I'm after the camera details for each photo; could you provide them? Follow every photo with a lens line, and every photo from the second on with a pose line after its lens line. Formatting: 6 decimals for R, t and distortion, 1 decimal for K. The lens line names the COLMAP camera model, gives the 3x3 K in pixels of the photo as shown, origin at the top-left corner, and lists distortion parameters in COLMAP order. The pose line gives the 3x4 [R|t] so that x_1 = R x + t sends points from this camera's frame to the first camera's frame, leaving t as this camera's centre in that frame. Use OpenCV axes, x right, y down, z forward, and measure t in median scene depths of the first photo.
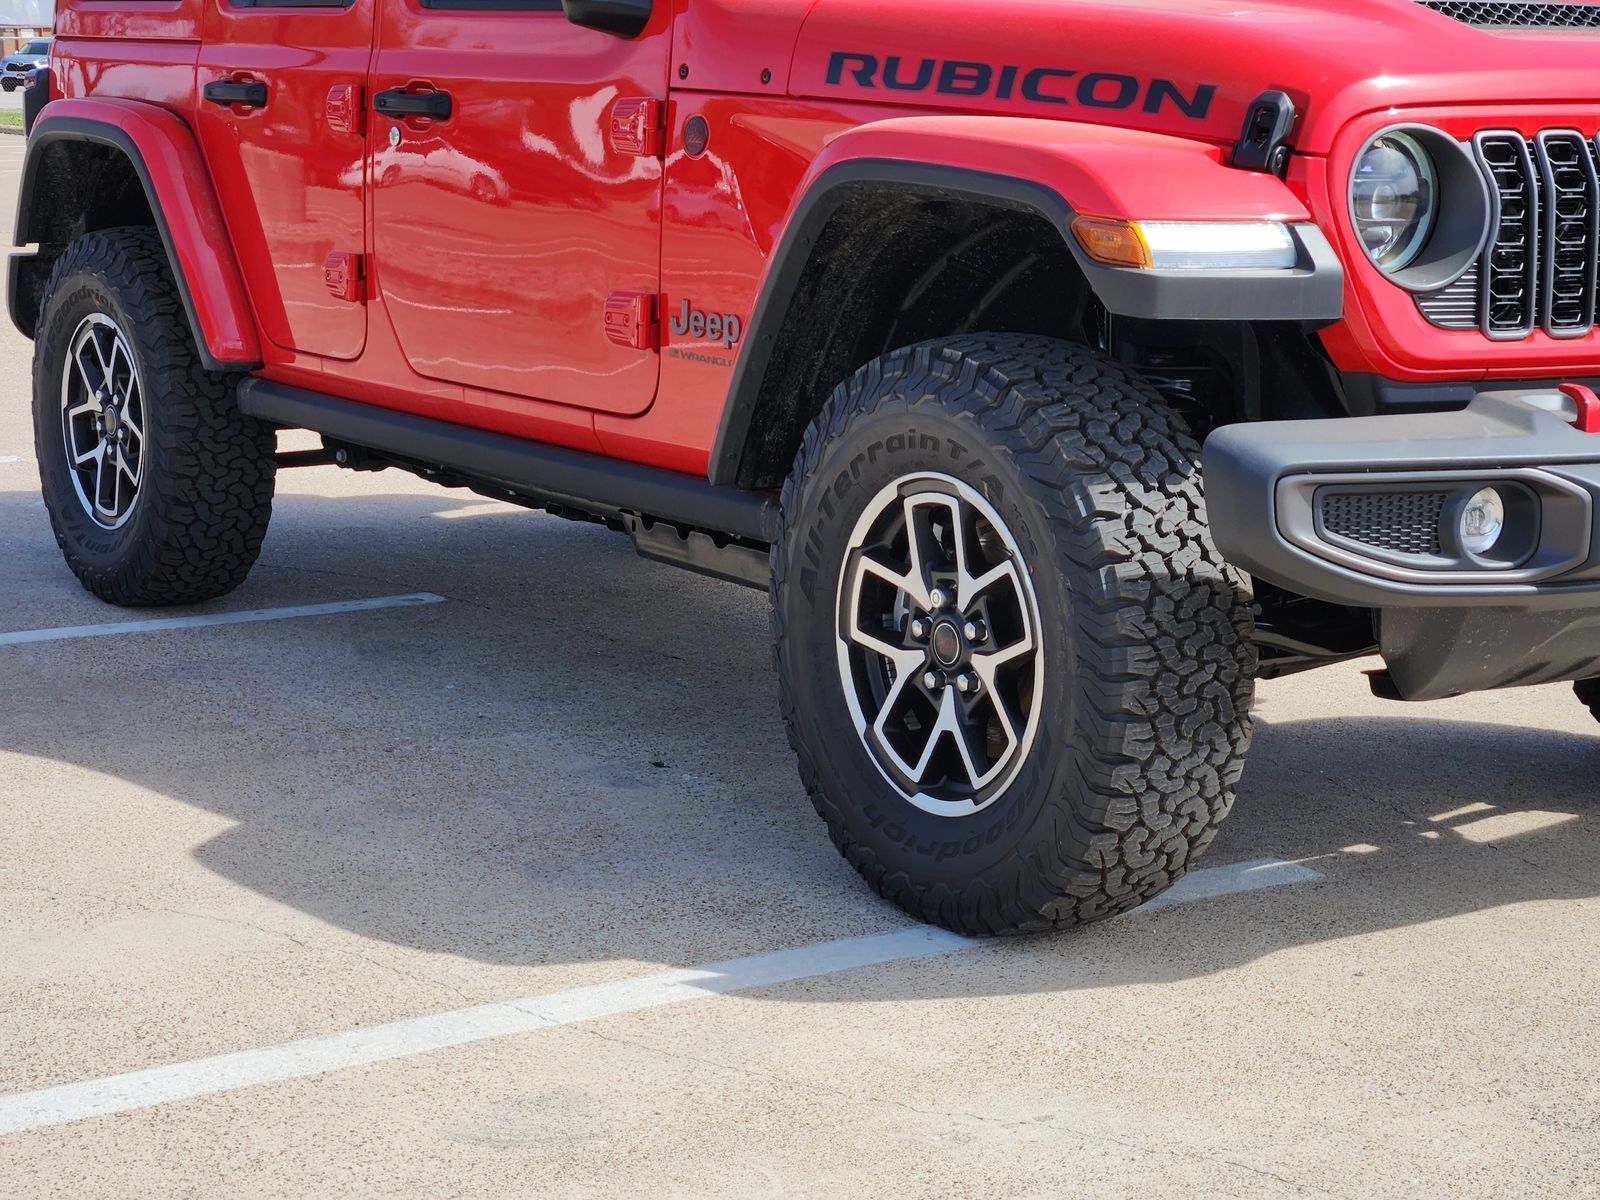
lens RADIAL K [[3001.8, 0, 824.1], [0, 3001.8, 599.2], [0, 0, 1]] dist [-0.221648, 2.487167]
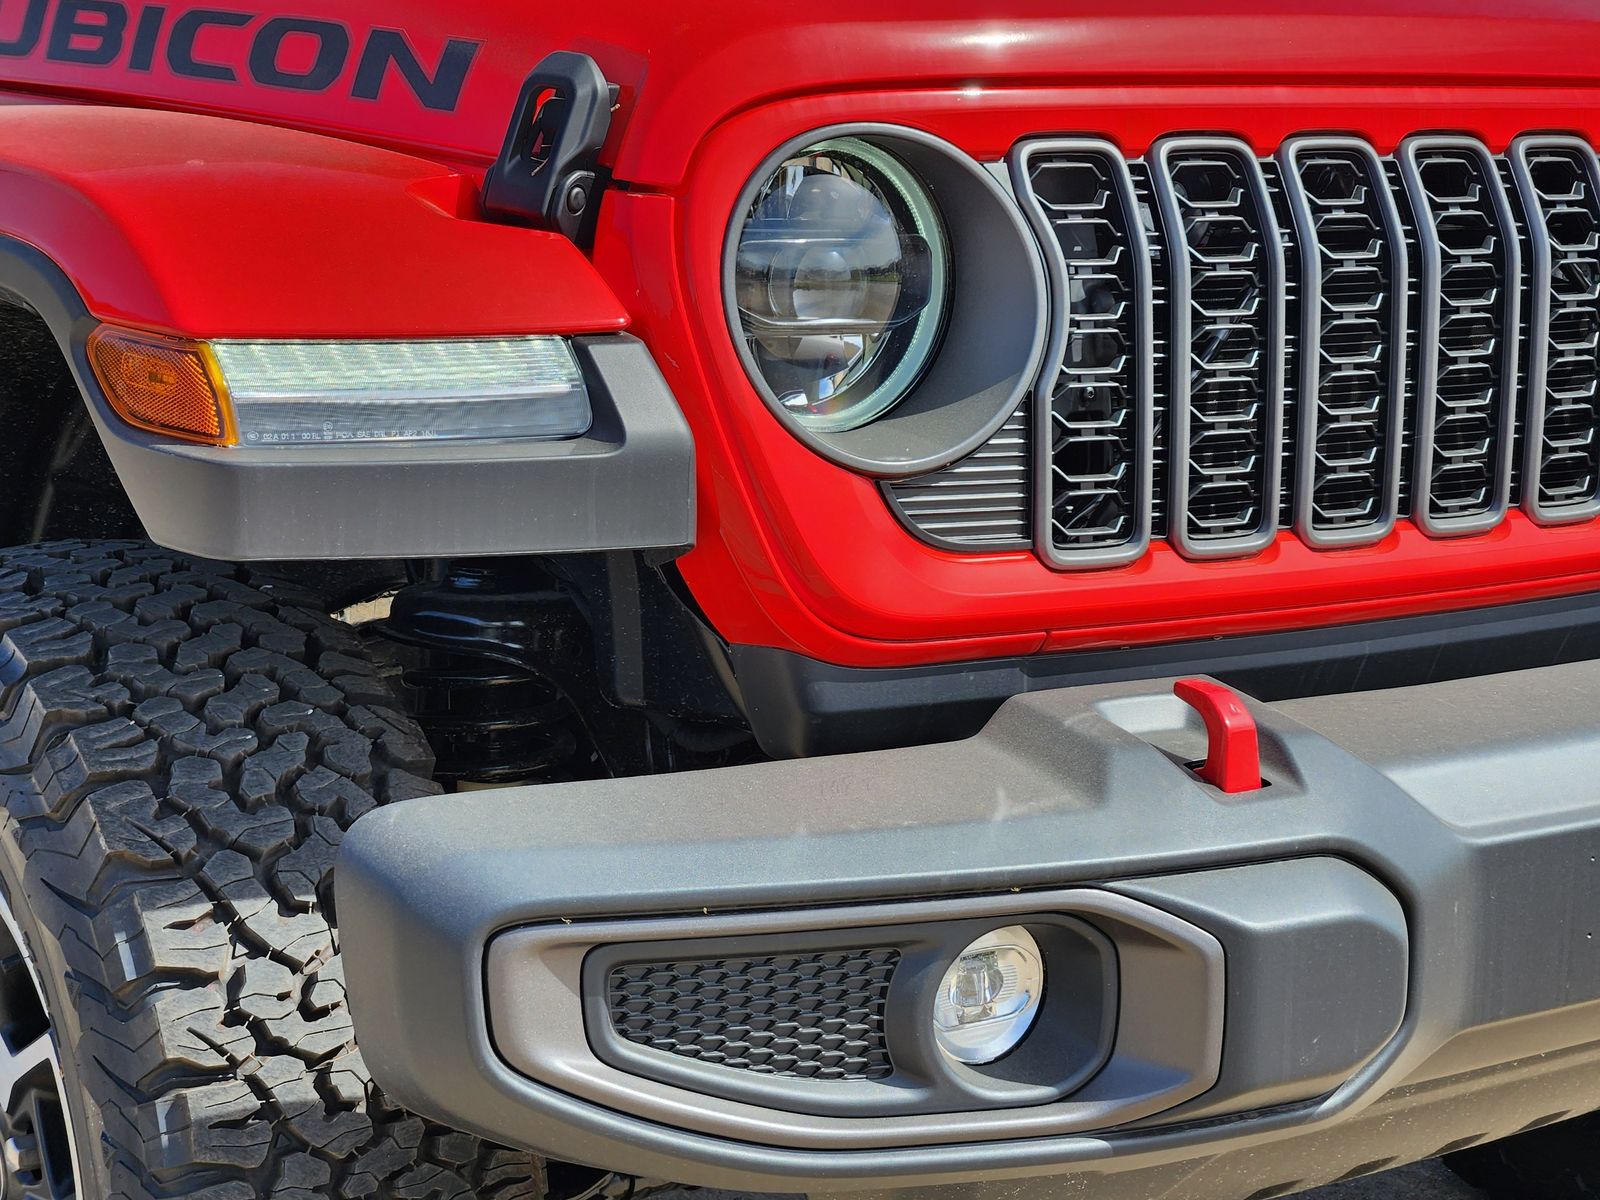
lens RADIAL K [[3001.8, 0, 824.1], [0, 3001.8, 599.2], [0, 0, 1]] dist [-0.221648, 2.487167]
pose [[0.999834, -0.002735, 0.018015, 0.182867], [0.002732, 0.999996, 0.000195, -0.084911], [-0.018015, -0.000145, 0.999838, 0.533994]]
